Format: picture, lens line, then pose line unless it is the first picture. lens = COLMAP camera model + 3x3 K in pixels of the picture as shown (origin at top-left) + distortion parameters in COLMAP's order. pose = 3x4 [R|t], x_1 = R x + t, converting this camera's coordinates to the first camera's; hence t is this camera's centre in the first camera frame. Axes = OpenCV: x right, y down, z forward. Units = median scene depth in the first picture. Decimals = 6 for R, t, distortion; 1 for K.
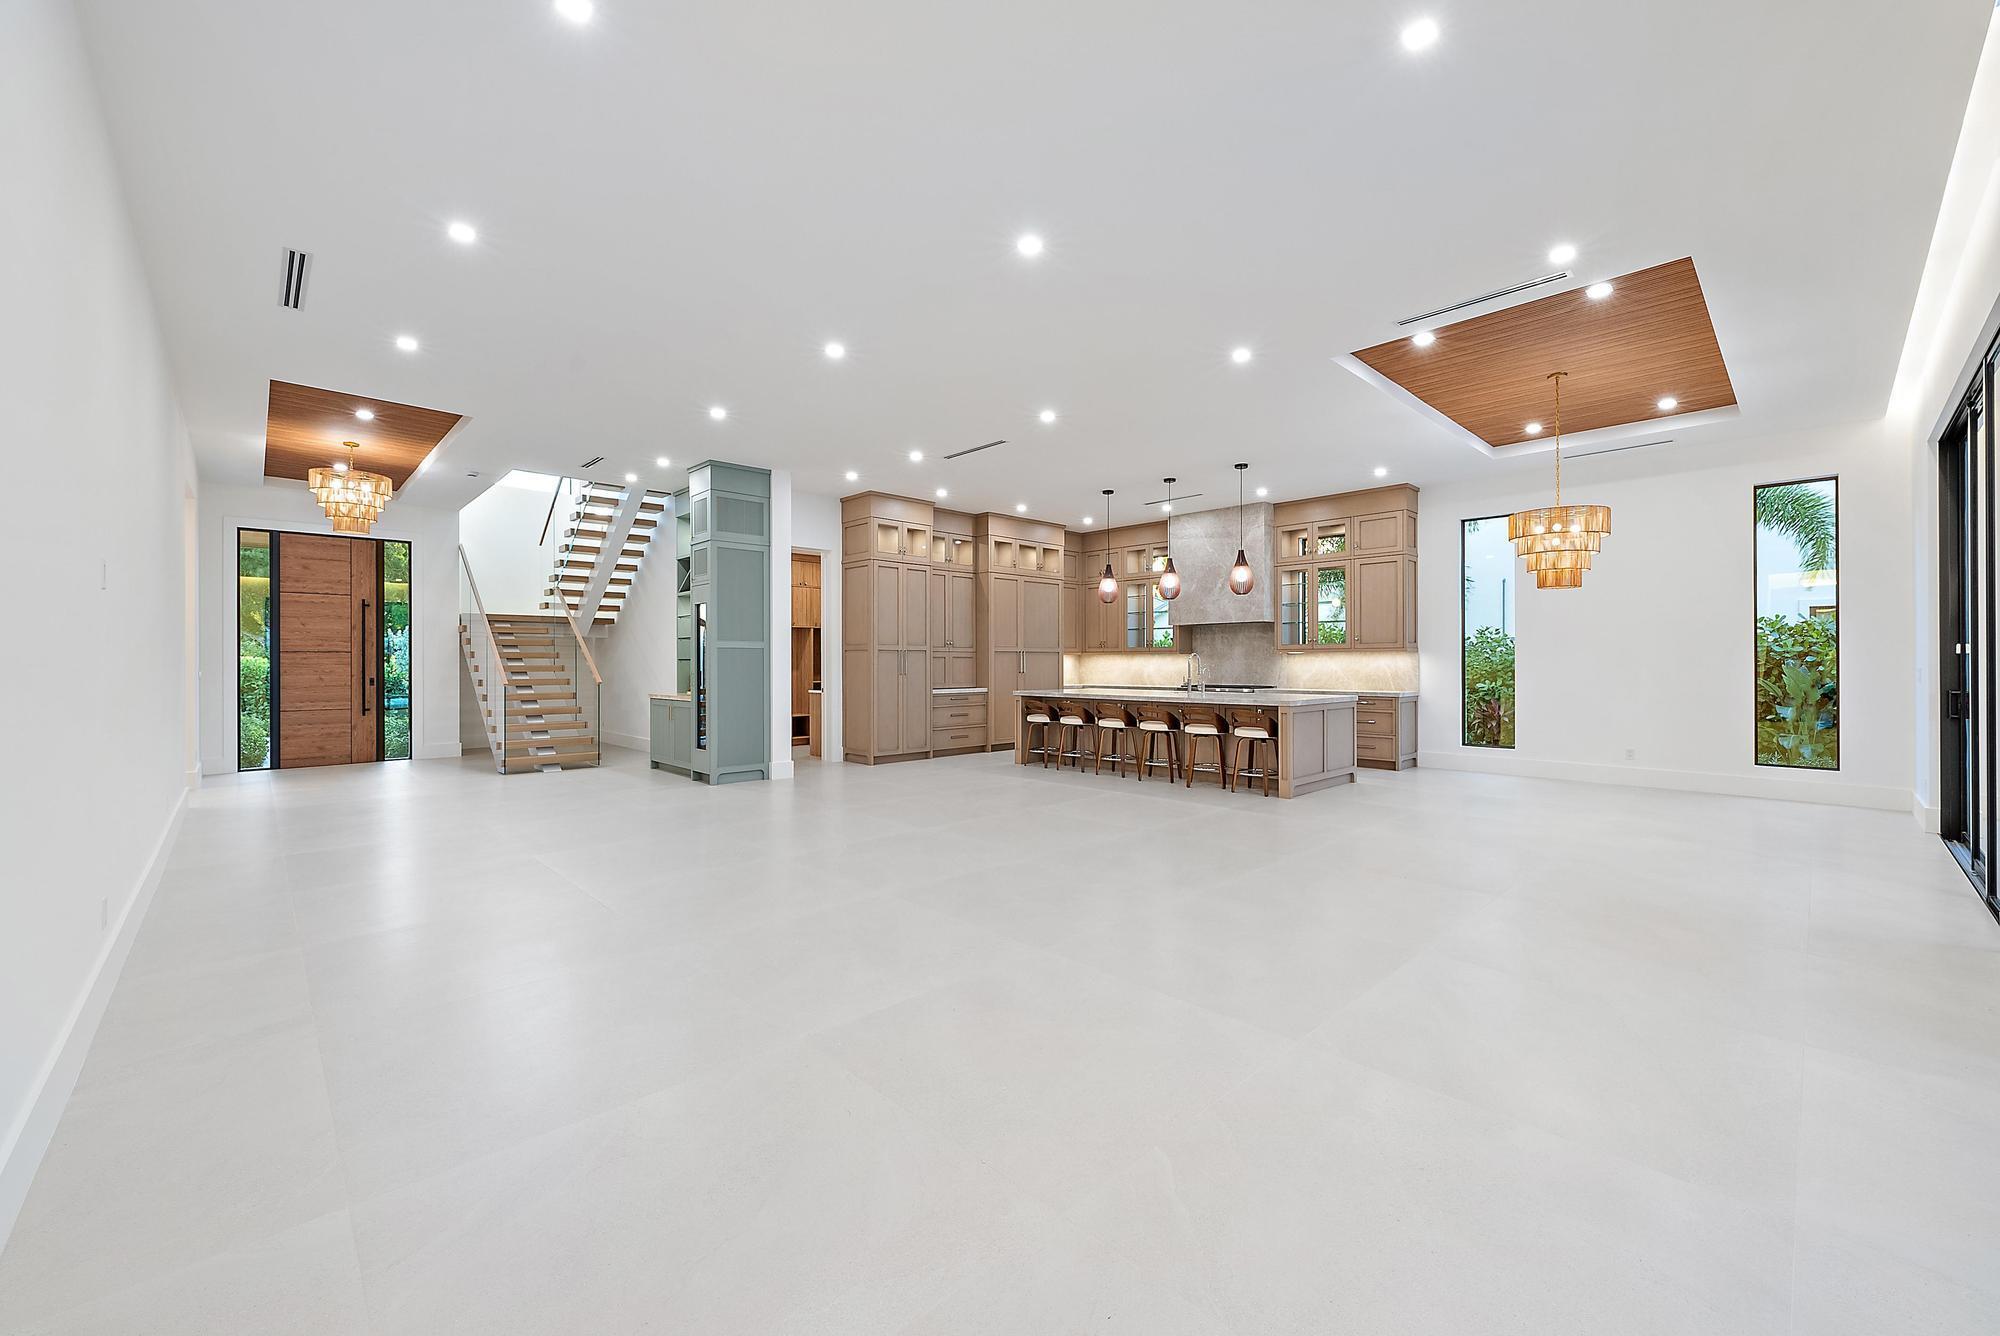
lens RADIAL K [[786.1, 0, 1006.9], [0, 786.1, 661.2], [0, 0, 1]] dist [-0.000412, -0.000023]
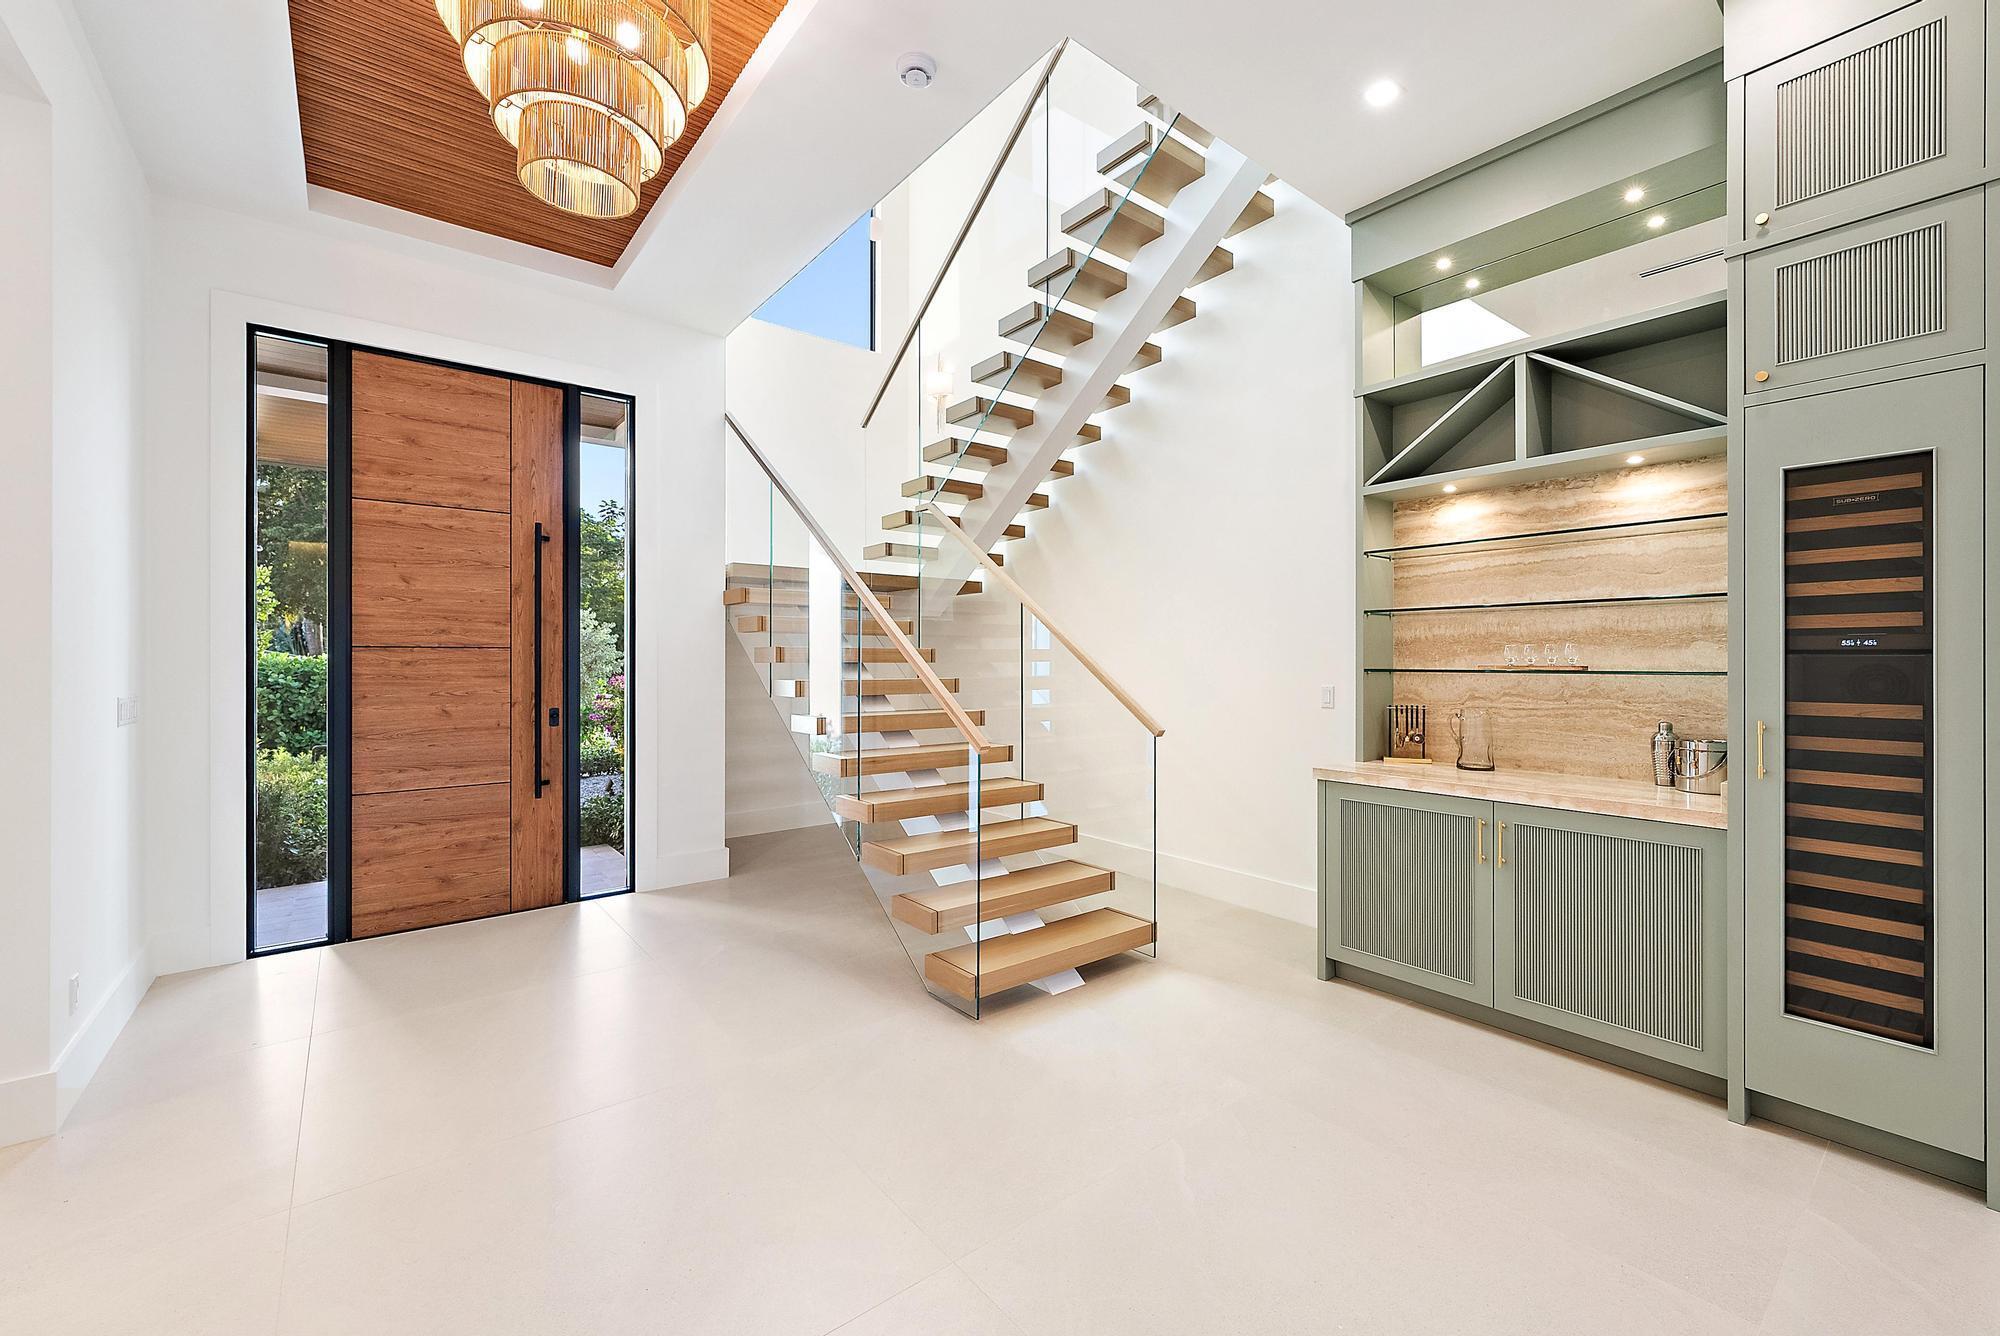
lens RADIAL K [[808.2, 0, 1006.0], [0, 808.2, 660.5], [0, 0, 1]] dist [0.000474, 0.000130]
pose [[0.996260, 0.004366, -0.086290, -0.544400], [-0.004218, 0.999989, 0.001896, -0.006956], [0.086297, -0.001525, 0.996268, 0.603739]]
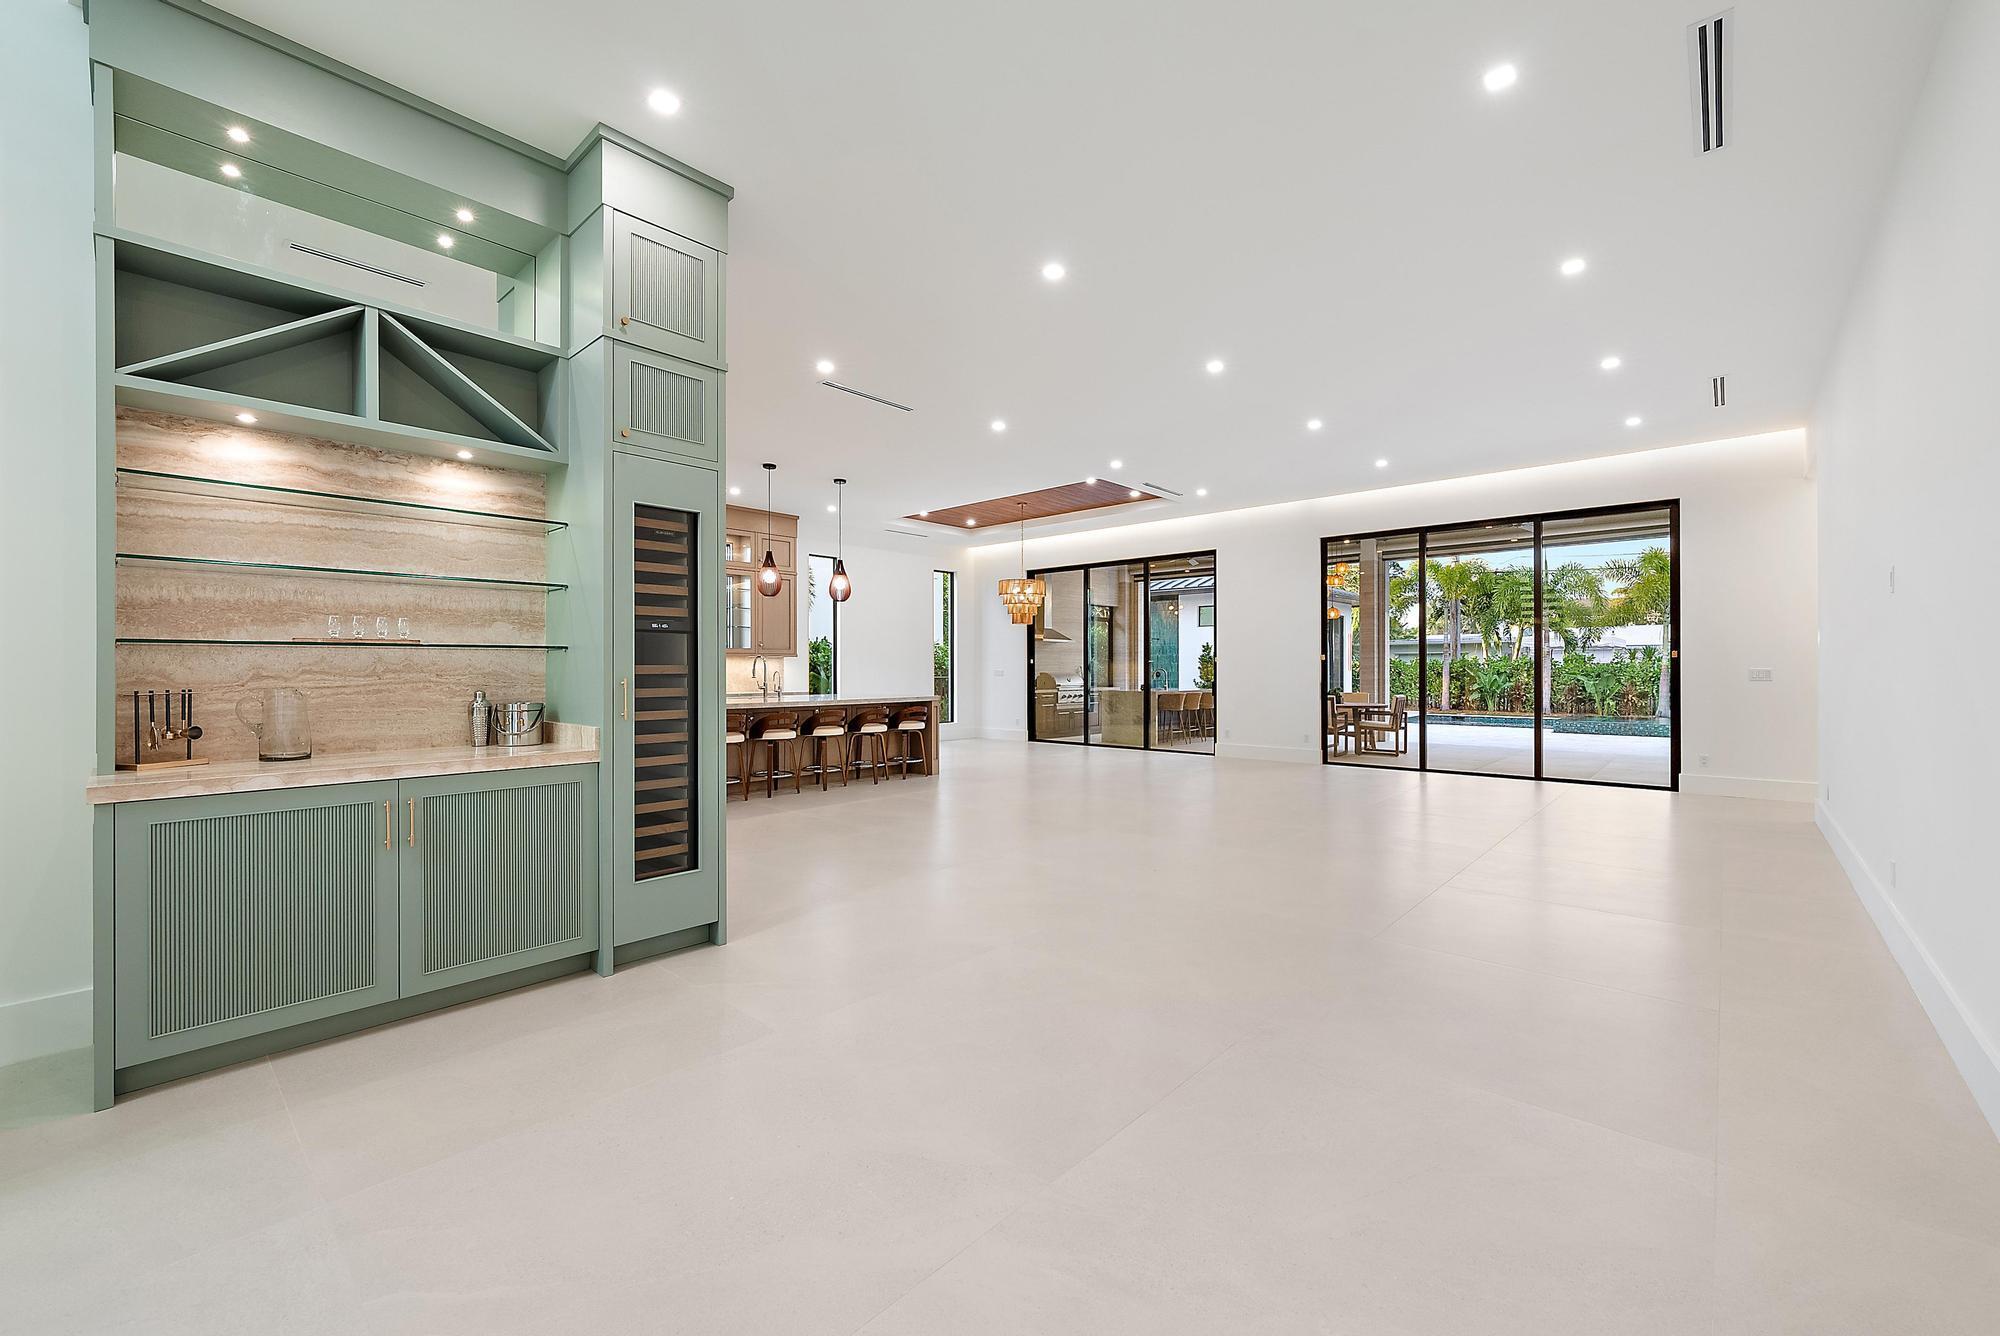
lens RADIAL K [[798.5, 0, 1000.0], [0, 798.5, 668.0], [0, 0, 1]] dist [-0.001108, -0.000127]
pose [[-0.062778, 0.003271, 0.998022, -0.681227], [-0.001960, 0.999992, -0.003400, 0.006618], [-0.998026, -0.002169, -0.062771, 0.725706]]
